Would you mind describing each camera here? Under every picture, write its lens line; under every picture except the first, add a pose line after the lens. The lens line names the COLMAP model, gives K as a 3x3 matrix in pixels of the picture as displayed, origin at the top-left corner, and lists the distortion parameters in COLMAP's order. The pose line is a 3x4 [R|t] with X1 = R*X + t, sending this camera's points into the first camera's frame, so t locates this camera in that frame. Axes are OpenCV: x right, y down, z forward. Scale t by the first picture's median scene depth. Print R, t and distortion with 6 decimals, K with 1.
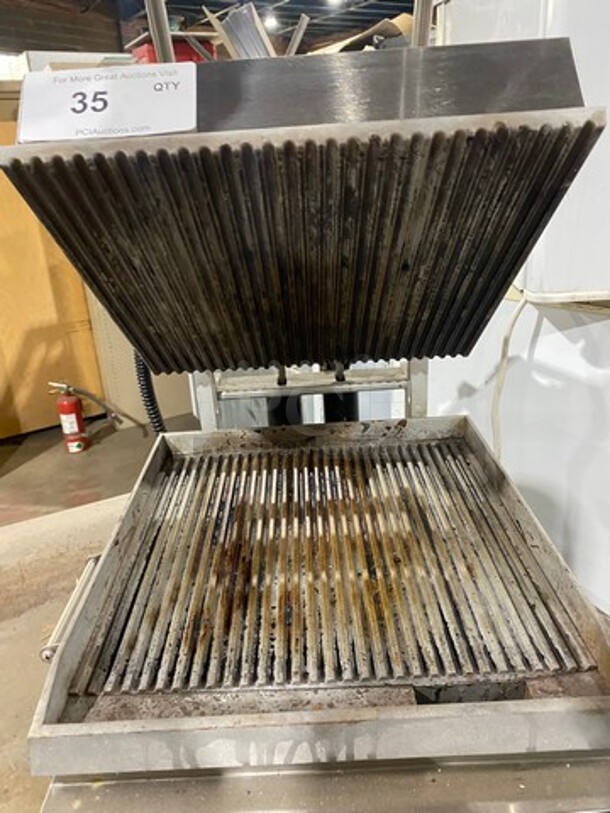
lens RADIAL K [[607.9, 0, 305.0], [0, 607.9, 406.5], [0, 0, 1]] dist [-0.002055, -0.008859]
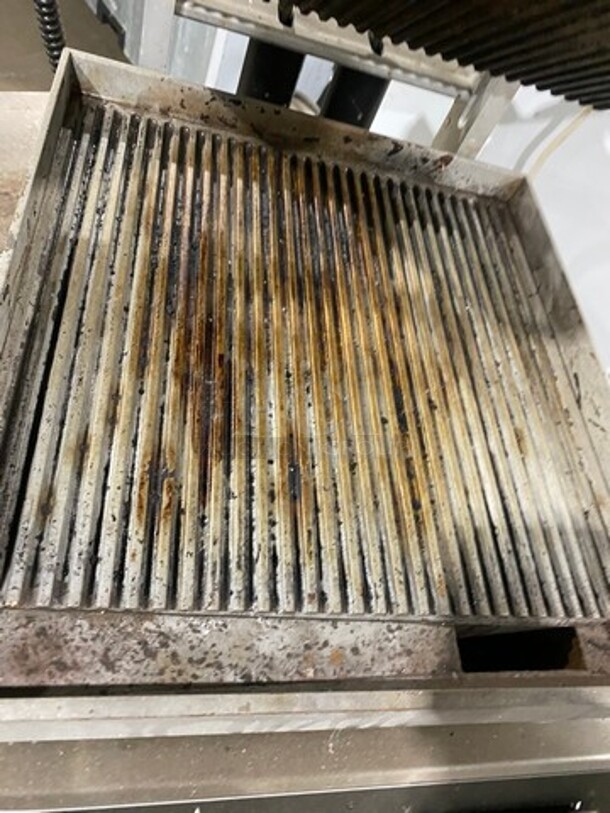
lens RADIAL K [[607.9, 0, 305.0], [0, 607.9, 406.5], [0, 0, 1]] dist [-0.002055, -0.008859]
pose [[0.932618, 0.168538, 0.319092, -0.217475], [-0.316922, 0.805409, 0.500876, -0.056003], [-0.172583, -0.568253, 0.804552, 0.455686]]
